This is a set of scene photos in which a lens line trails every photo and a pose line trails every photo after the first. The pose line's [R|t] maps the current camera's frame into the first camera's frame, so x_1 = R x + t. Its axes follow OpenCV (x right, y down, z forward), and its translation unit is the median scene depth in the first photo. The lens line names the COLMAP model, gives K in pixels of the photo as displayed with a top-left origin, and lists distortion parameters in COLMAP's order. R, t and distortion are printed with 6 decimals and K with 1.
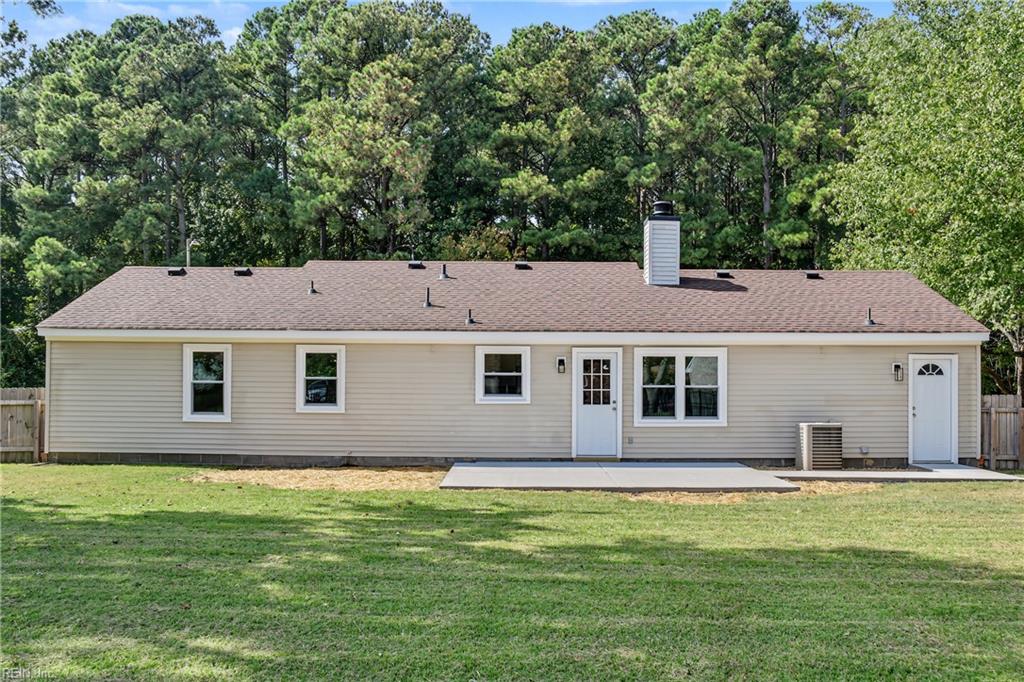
lens RADIAL K [[940.1, 0, 508.6], [0, 940.1, 399.6], [0, 0, 1]] dist [-0.039899, 0.012073]
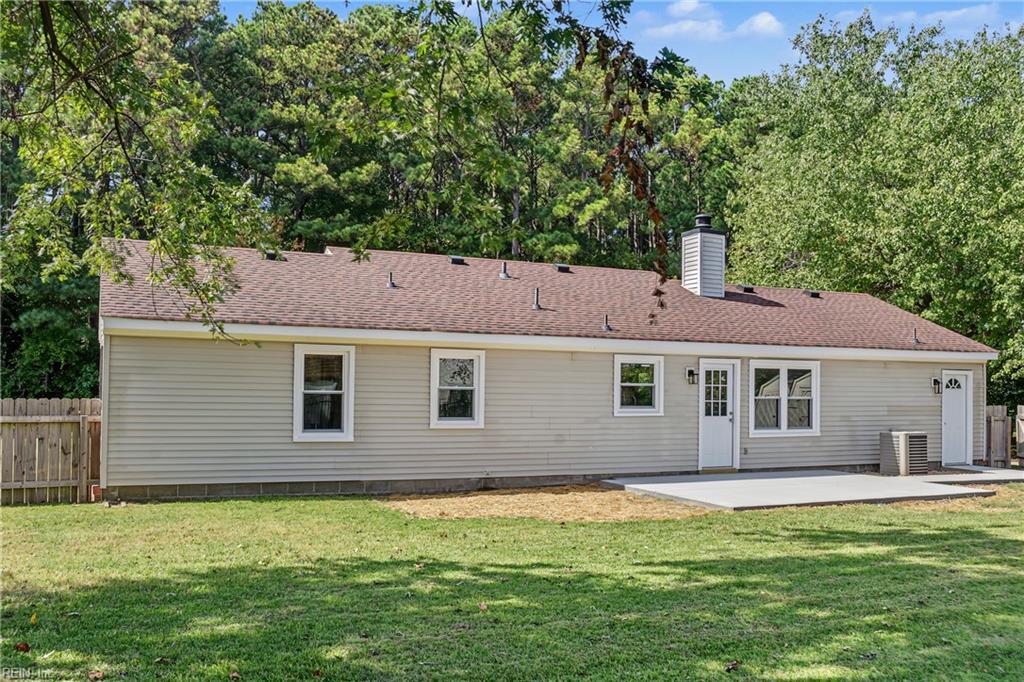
lens RADIAL K [[940.1, 0, 508.6], [0, 940.1, 399.6], [0, 0, 1]] dist [-0.039899, 0.012073]
pose [[0.899524, -0.000366, 0.436872, -0.537464], [-0.000308, 0.999999, 0.001474, -0.013560], [-0.436872, -0.001460, 0.899522, 0.202520]]
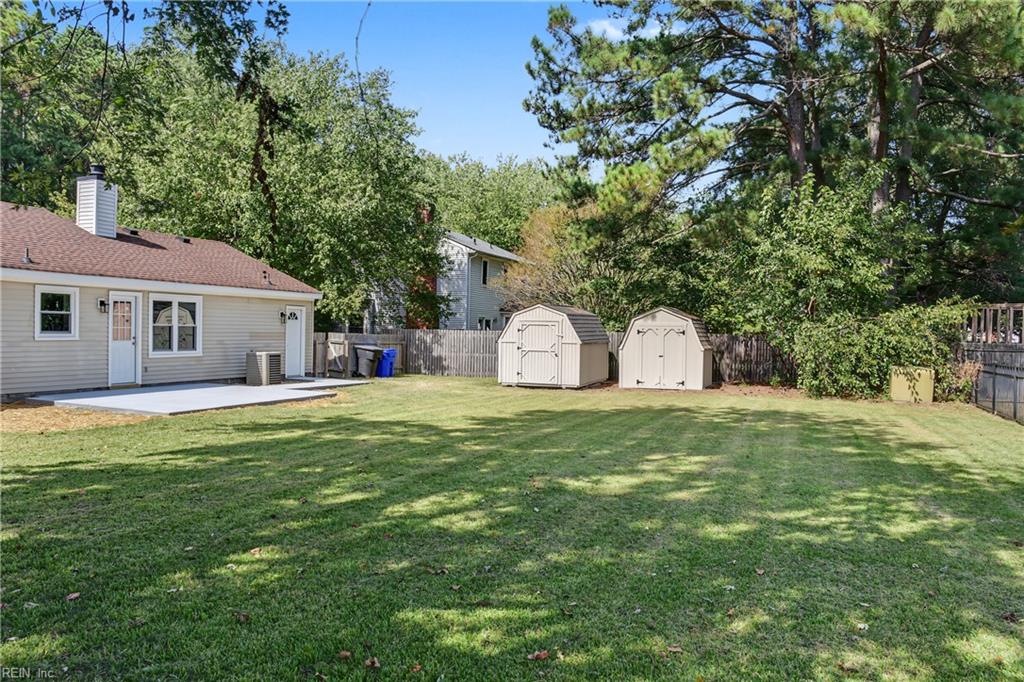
lens RADIAL K [[823.0, 0, 512.0], [0, 823.0, 341.0], [0, 0, 1]] dist [-0.062828, 0.005615]
pose [[0.330322, -0.008941, 0.943826, -0.700509], [-0.013460, 0.999809, 0.014182, -0.014605], [-0.943772, -0.017389, 0.330139, 0.206228]]
